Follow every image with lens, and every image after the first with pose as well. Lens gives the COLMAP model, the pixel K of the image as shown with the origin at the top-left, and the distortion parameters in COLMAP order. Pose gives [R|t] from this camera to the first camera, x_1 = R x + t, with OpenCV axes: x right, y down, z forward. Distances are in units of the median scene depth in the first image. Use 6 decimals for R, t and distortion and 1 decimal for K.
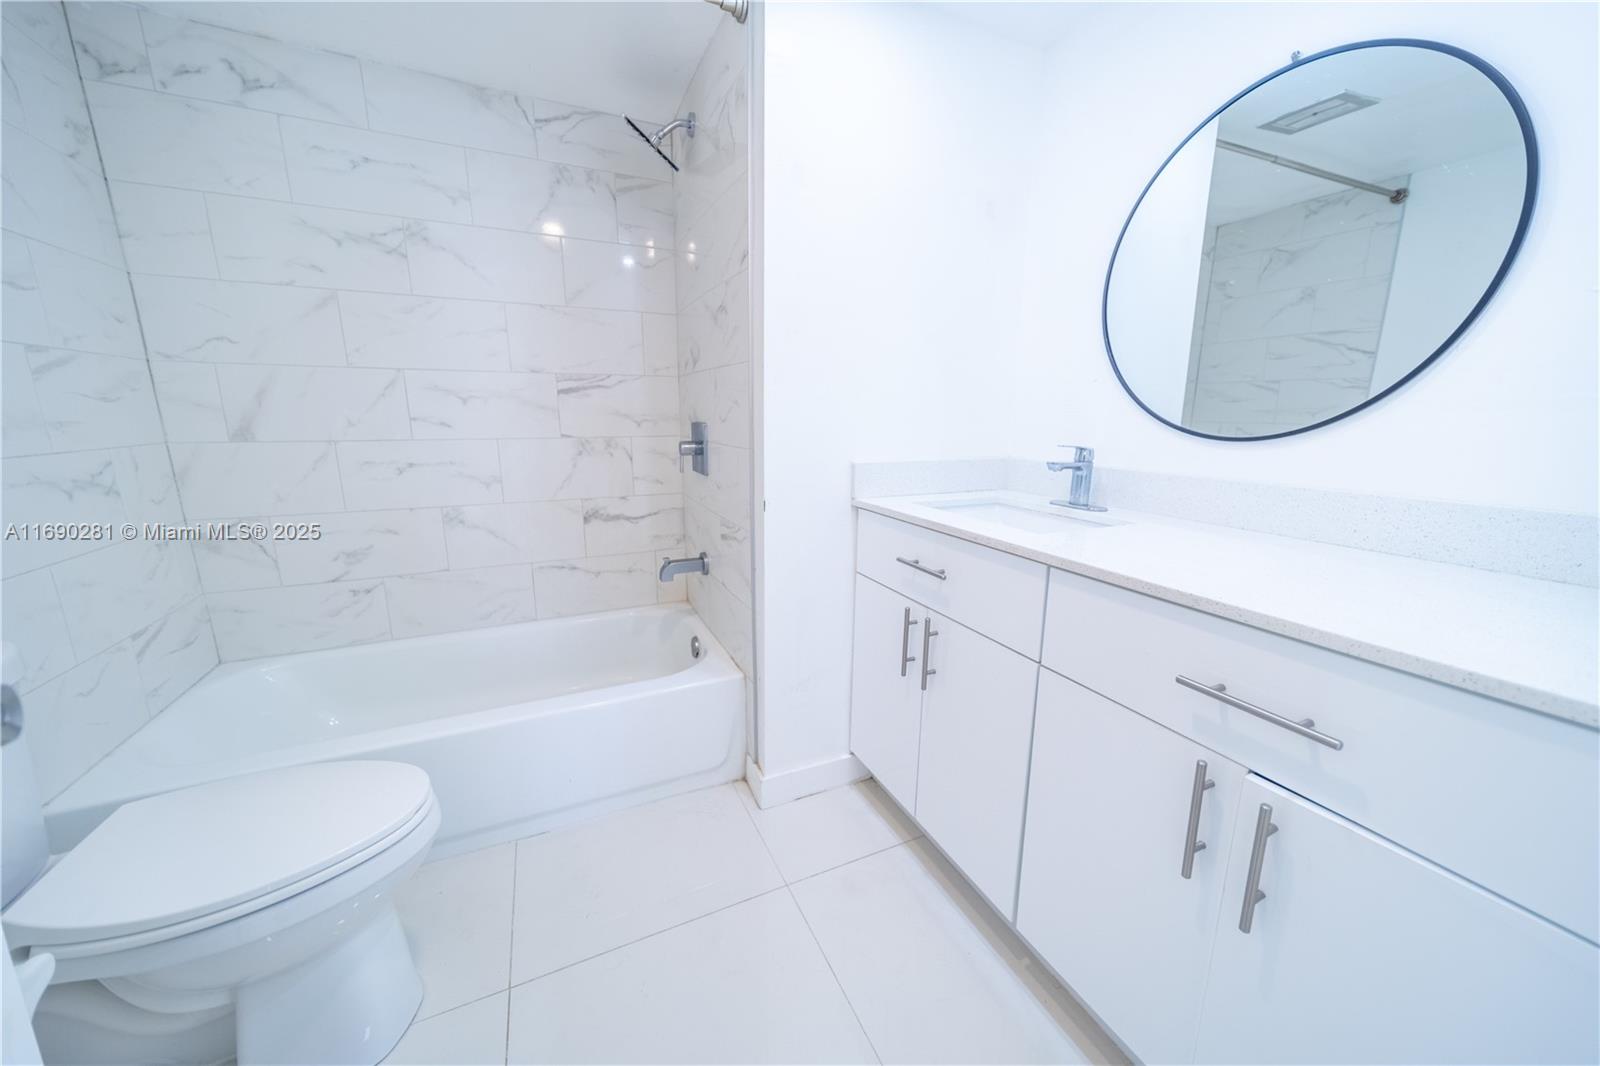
lens RADIAL K [[566.8, 0, 802.7], [0, 566.8, 523.4], [0, 0, 1]] dist [-0.003089, 0.000182]
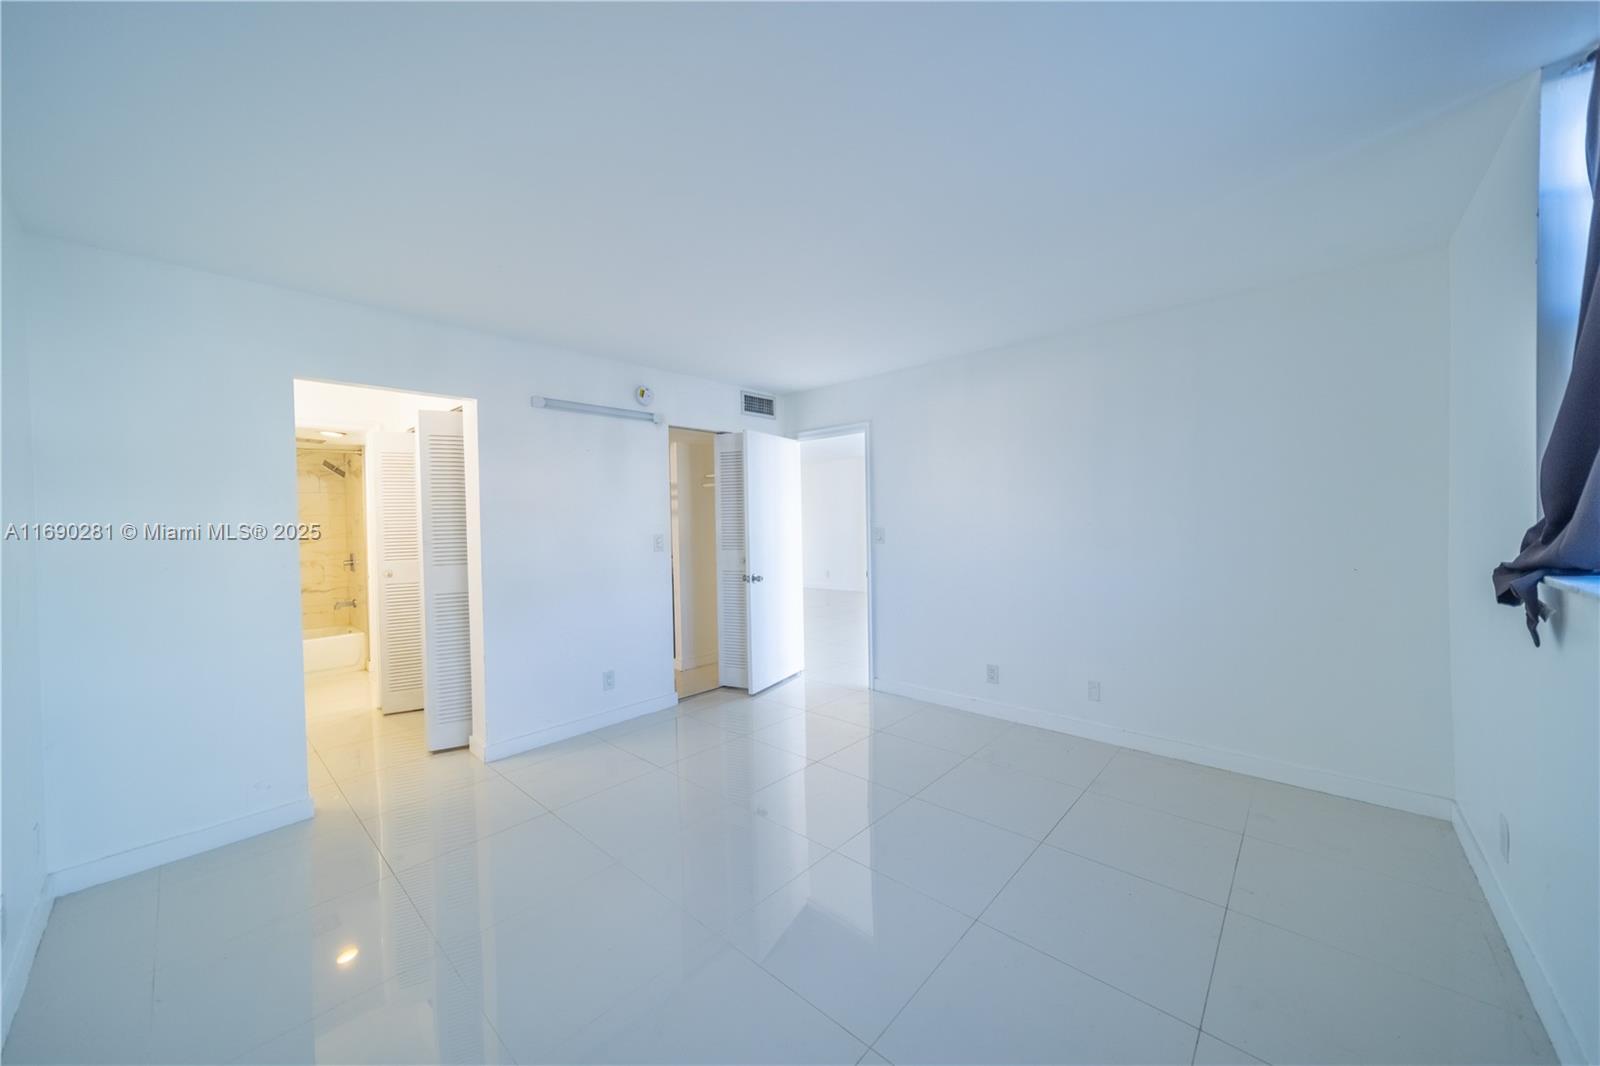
lens RADIAL K [[566.8, 0, 798.0], [0, 566.8, 529.8], [0, 0, 1]] dist [-0.003089, 0.000182]
pose [[0.918644, -0.032072, 0.393782, 0.955187], [0.100384, 0.982939, -0.154126, 0.462312], [-0.382120, 0.181116, 0.906191, -3.102666]]
